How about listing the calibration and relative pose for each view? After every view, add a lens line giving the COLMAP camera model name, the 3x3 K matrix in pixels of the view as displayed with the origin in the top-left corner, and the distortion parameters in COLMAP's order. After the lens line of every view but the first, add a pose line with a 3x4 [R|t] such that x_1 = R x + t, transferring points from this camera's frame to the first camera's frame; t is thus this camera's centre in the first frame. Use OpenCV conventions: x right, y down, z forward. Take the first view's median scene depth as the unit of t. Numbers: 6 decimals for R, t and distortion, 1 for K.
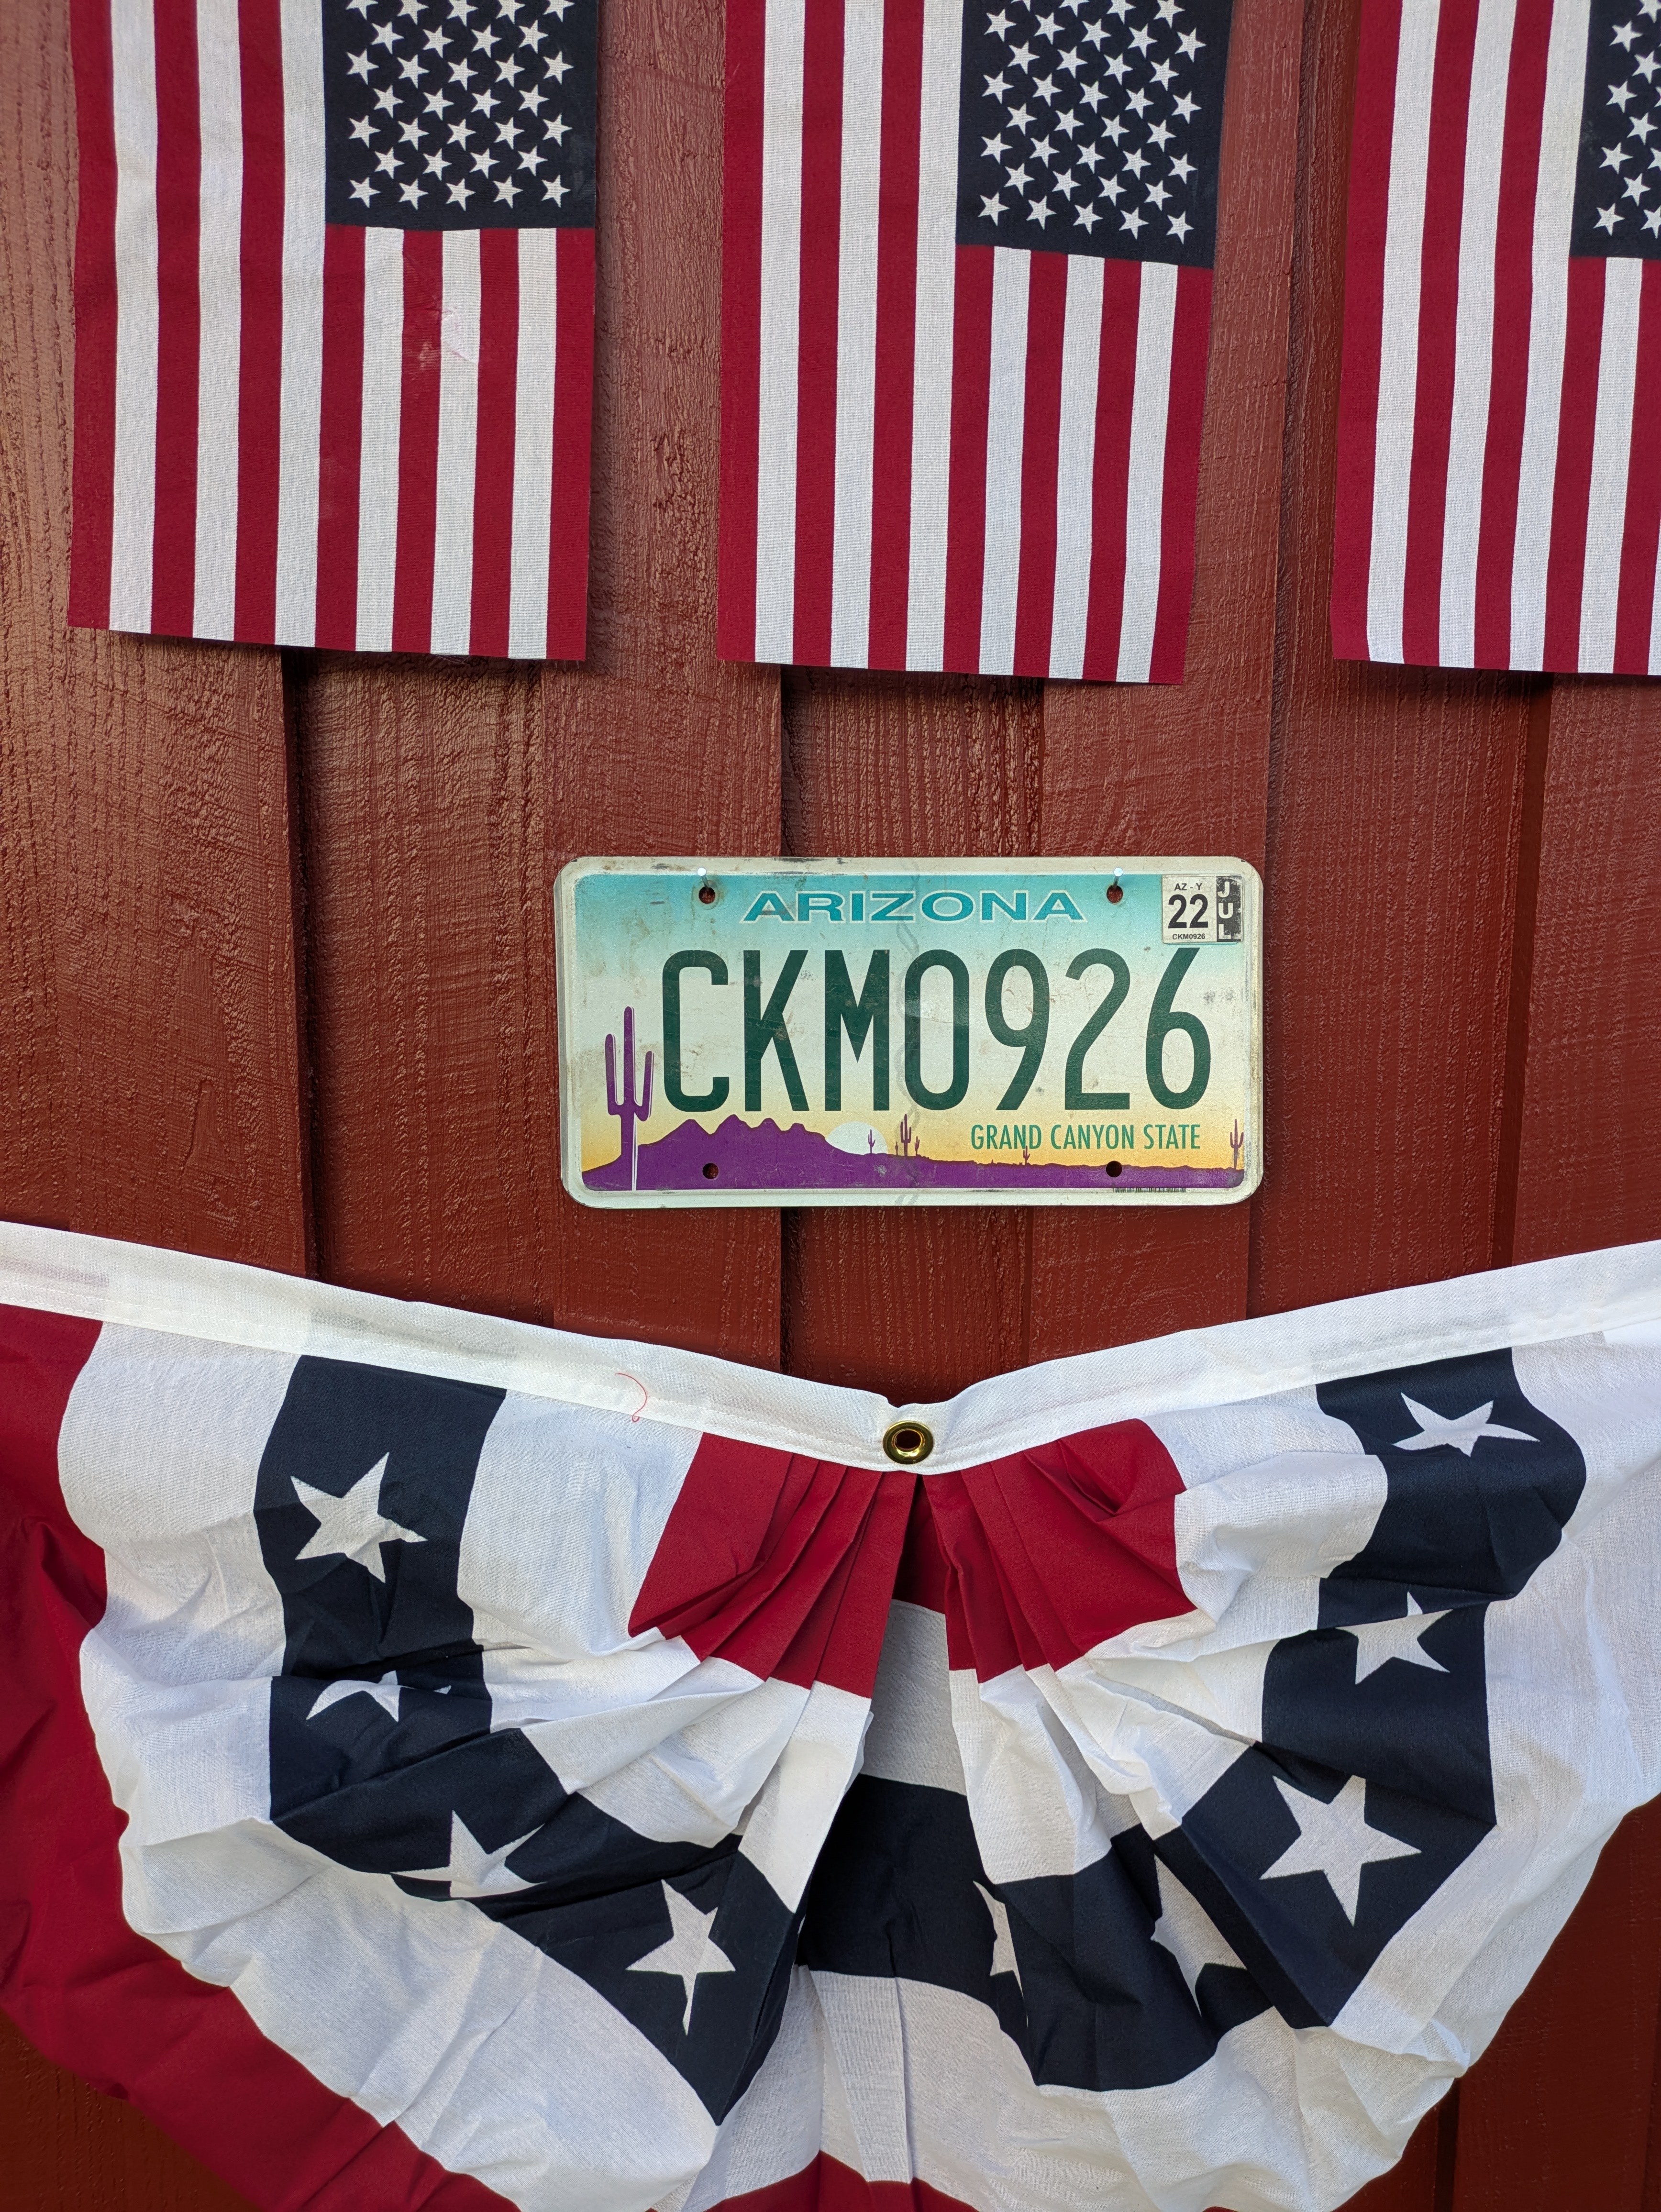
lens RADIAL K [[1732.2, 0, 876.6], [0, 1732.2, 1096.8], [0, 0, 1]] dist [0.029678, -0.039115]
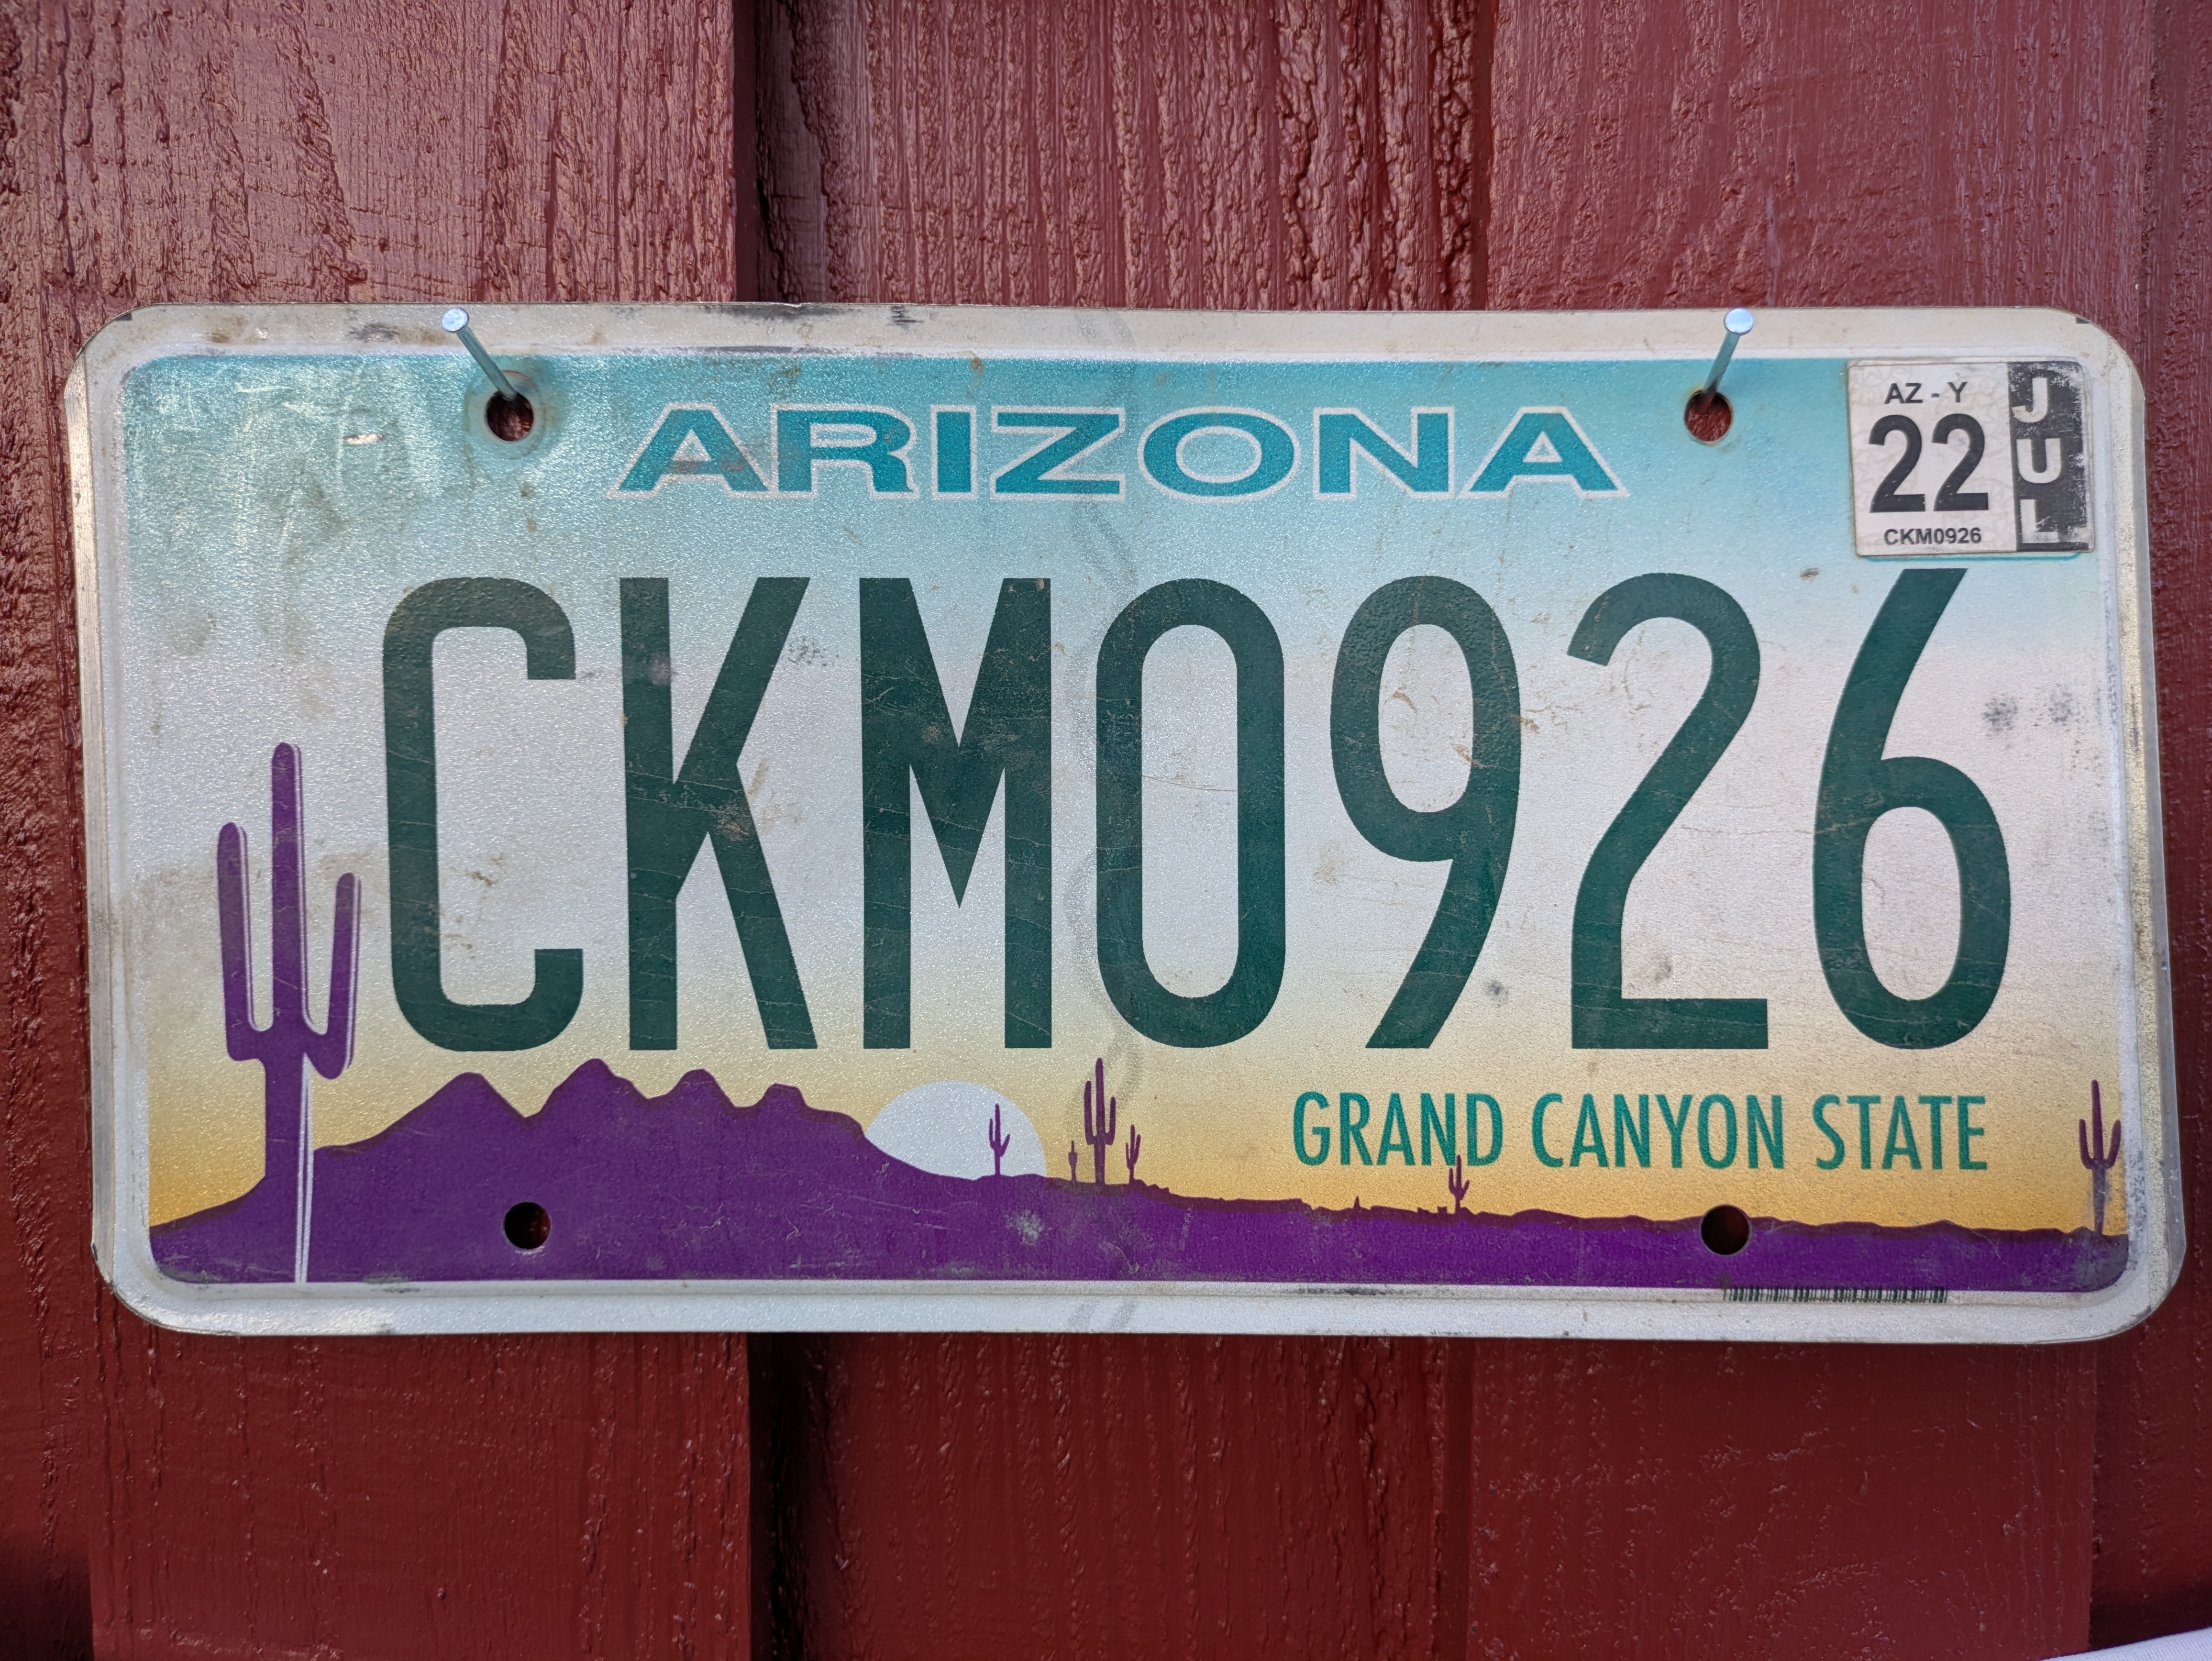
lens RADIAL K [[1732.2, 0, 1116.0], [0, 1732.2, 809.3], [0, 0, 1]] dist [0.029678, -0.039115]
pose [[0.998686, -0.002083, -0.051210, 0.037899], [-0.002507, 0.995993, -0.089398, -0.008496], [0.051191, 0.089409, 0.994679, 0.660823]]
